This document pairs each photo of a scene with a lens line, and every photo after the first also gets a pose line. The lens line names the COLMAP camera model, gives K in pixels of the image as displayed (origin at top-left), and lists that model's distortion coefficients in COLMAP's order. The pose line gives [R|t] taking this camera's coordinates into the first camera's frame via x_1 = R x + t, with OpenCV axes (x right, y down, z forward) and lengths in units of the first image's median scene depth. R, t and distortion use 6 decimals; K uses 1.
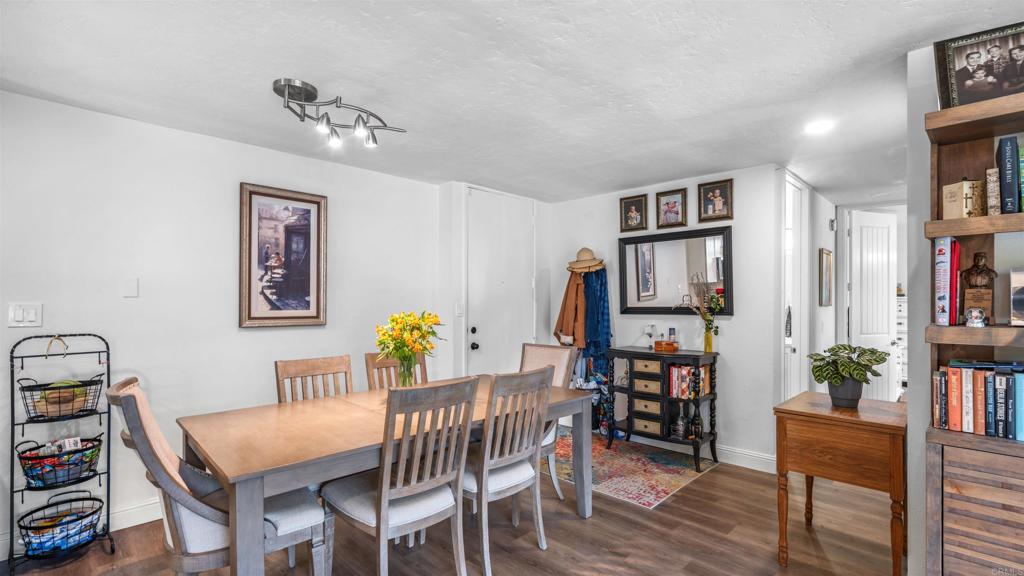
lens RADIAL K [[462.3, 0, 512.1], [0, 462.3, 301.1], [0, 0, 1]] dist [-0.000587, -0.000005]
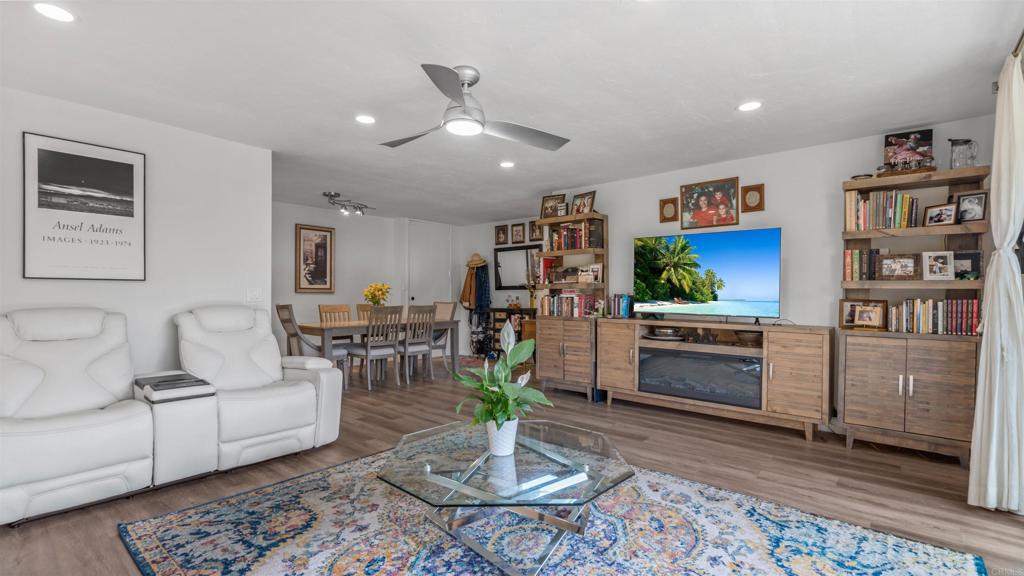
lens RADIAL K [[454.6, 0, 509.5], [0, 454.6, 294.4], [0, 0, 1]] dist [-0.002897, -0.000128]
pose [[0.997778, 0.000294, 0.066629, 0.199251], [-0.000280, 1.000000, -0.000210, 0.052945], [-0.066629, 0.000191, 0.997778, -0.915459]]
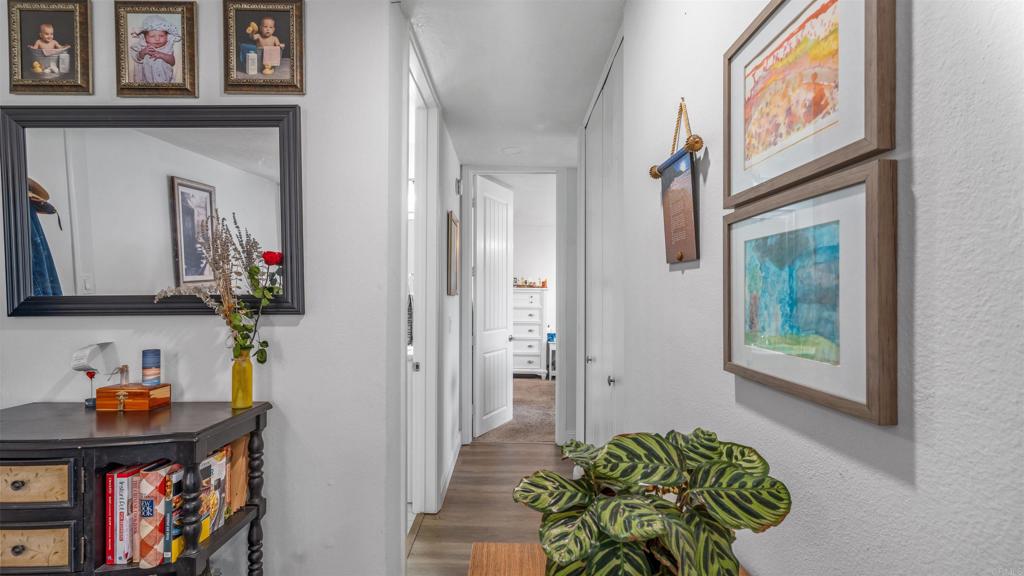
lens RADIAL K [[454.6, 0, 509.5], [0, 454.6, 294.4], [0, 0, 1]] dist [-0.002897, -0.000128]
pose [[0.715128, -0.000600, 0.698993, 0.310718], [-0.001936, 0.999994, 0.002838, 0.010477], [-0.698991, -0.003383, 0.715123, 0.546056]]
